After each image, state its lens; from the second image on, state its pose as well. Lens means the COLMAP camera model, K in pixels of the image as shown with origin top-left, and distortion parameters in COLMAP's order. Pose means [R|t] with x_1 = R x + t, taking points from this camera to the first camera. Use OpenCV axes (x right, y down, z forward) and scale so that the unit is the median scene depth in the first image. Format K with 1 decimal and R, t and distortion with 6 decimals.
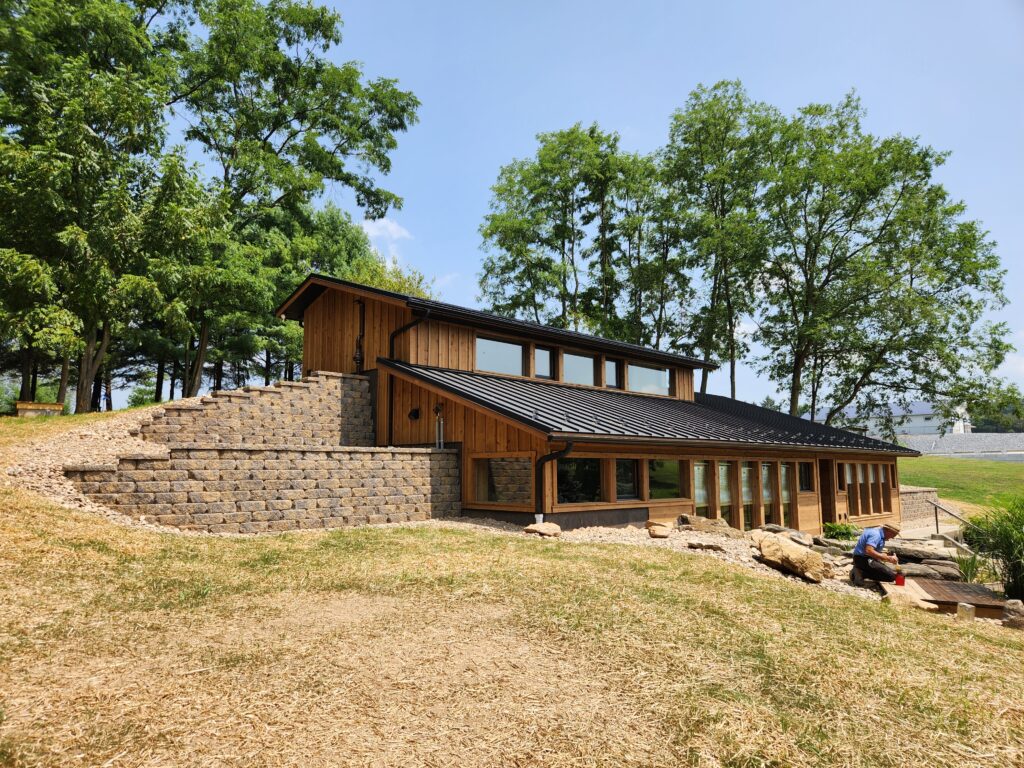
lens RADIAL K [[682.2, 0, 512.0], [0, 682.2, 384.0], [0, 0, 1]] dist [0.065934, -0.036328]
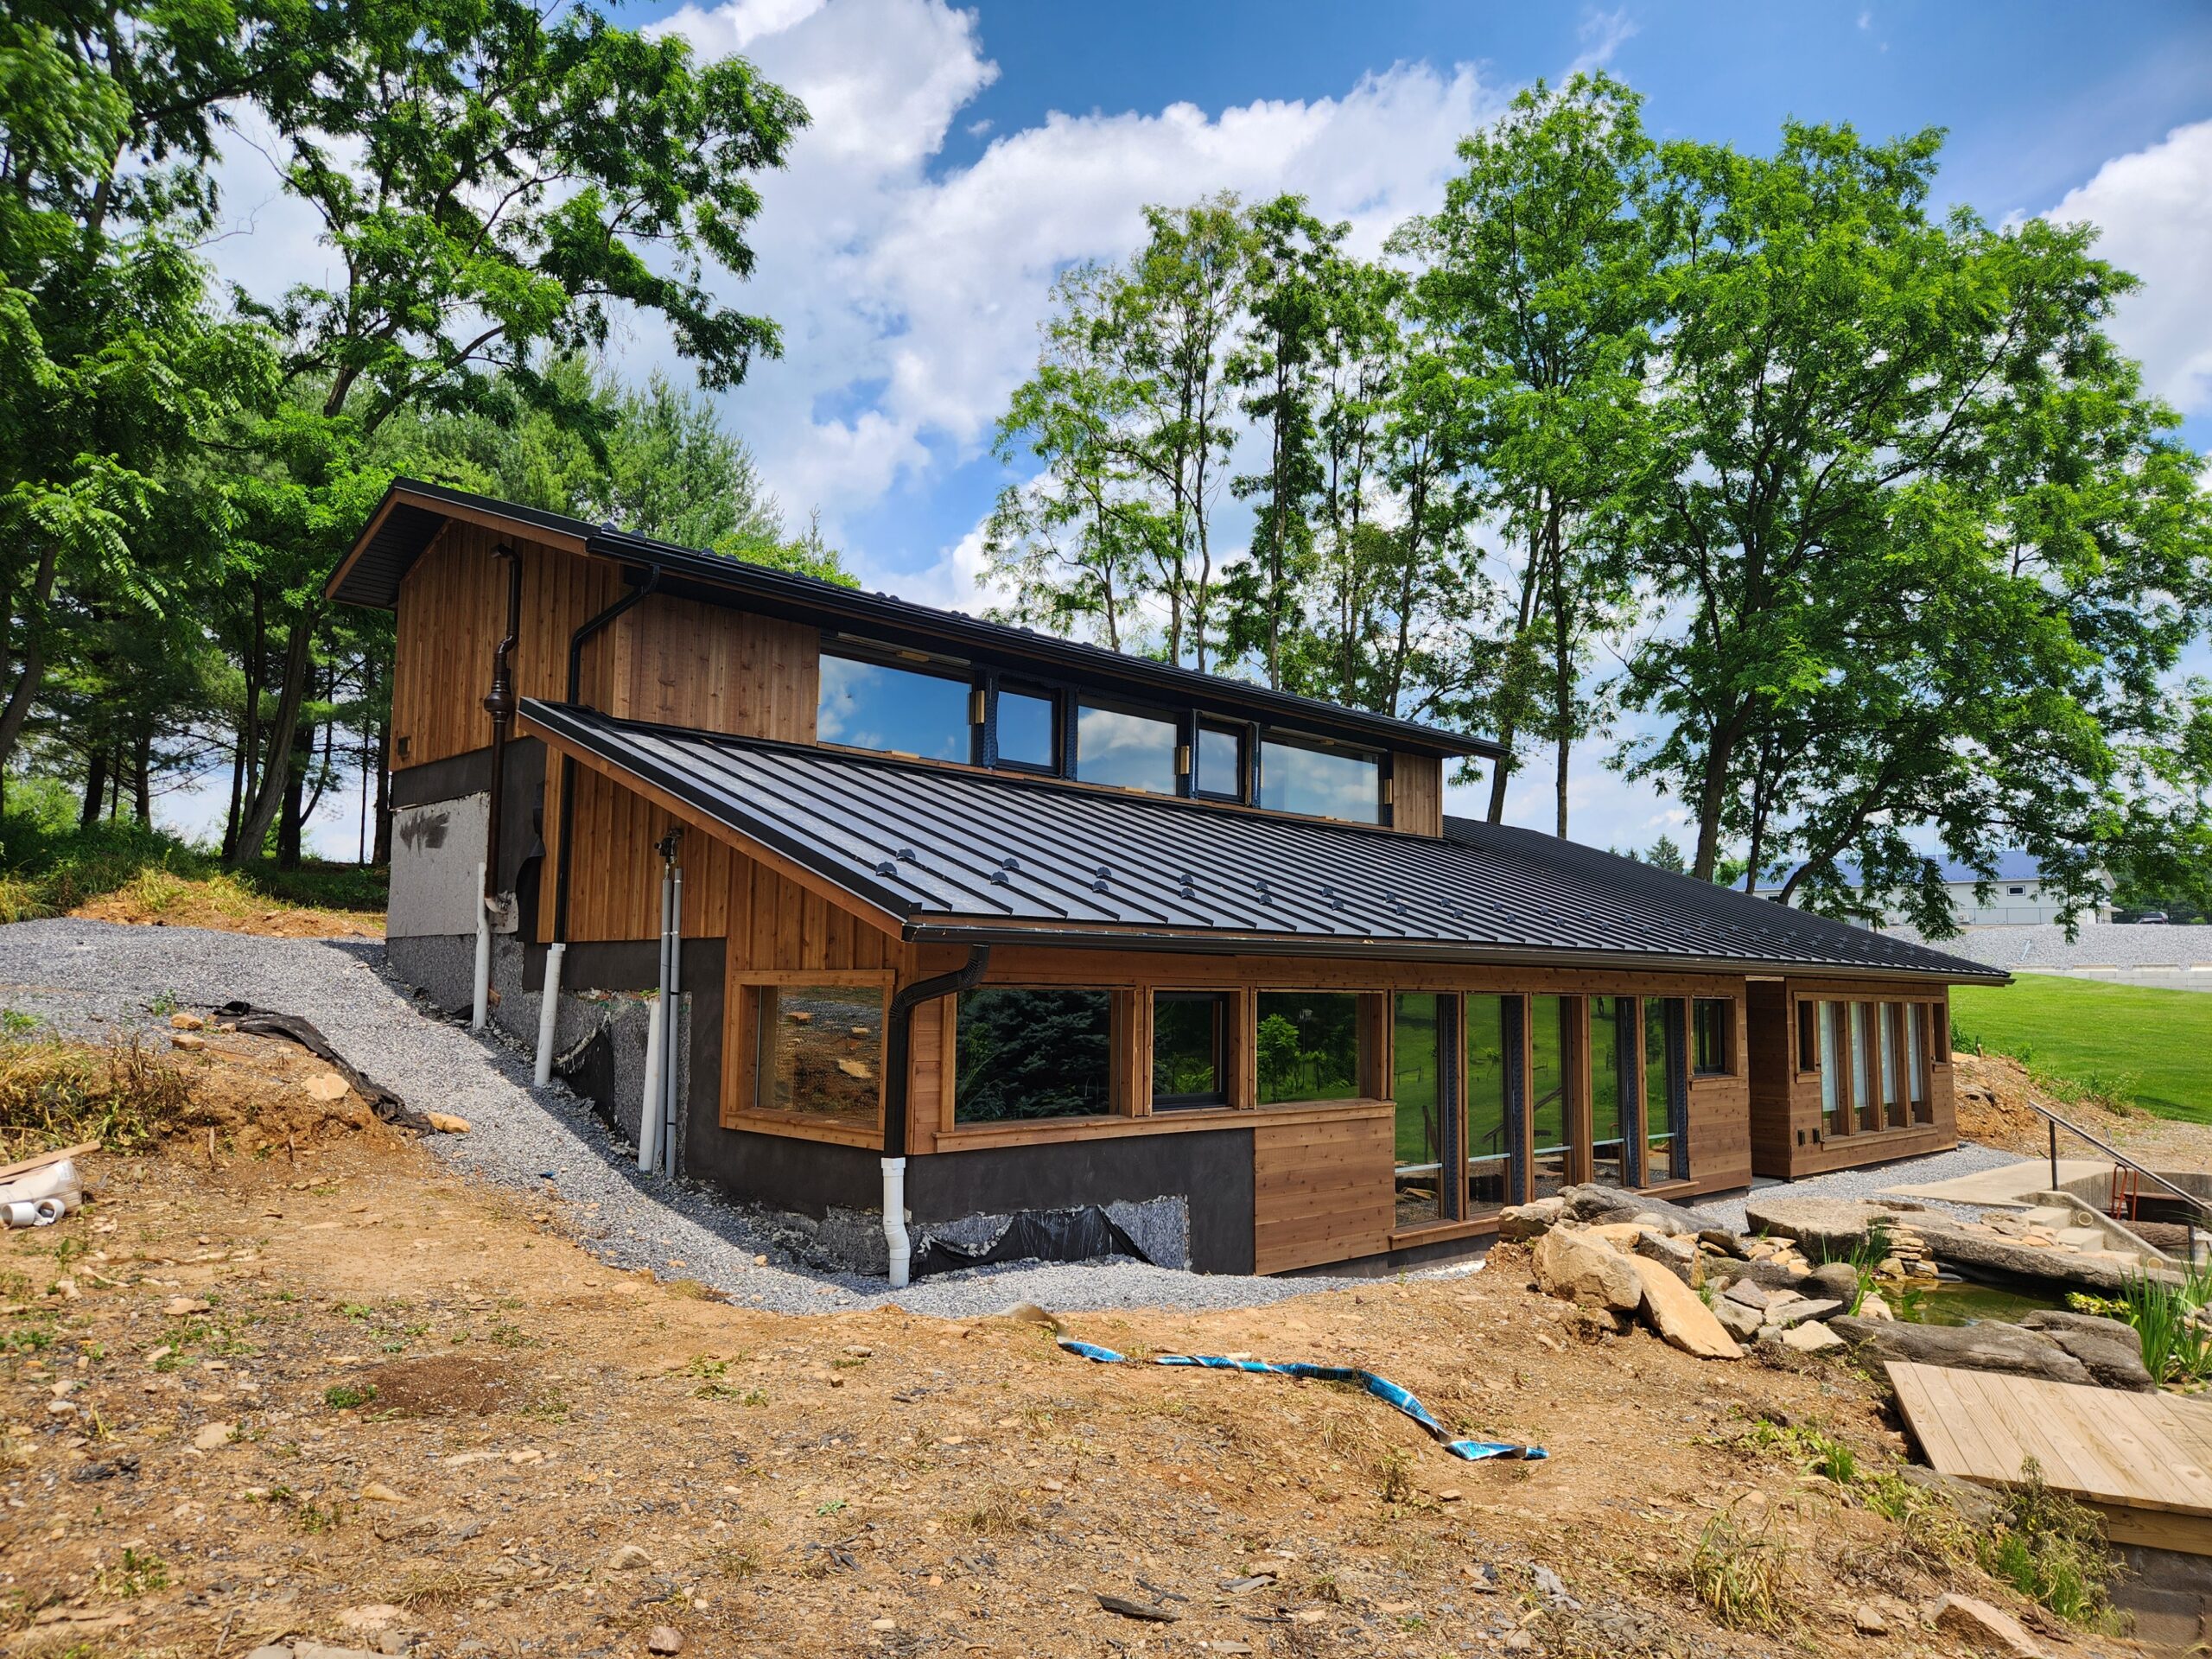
lens RADIAL K [[1458.8, 0, 1091.5], [0, 1458.8, 878.7], [0, 0, 1]] dist [0.029747, -0.000442]
pose [[0.999569, 0.017406, -0.023644, 0.055714], [-0.016140, 0.998477, 0.052755, 0.004740], [0.024526, -0.052351, 0.998328, 0.103993]]
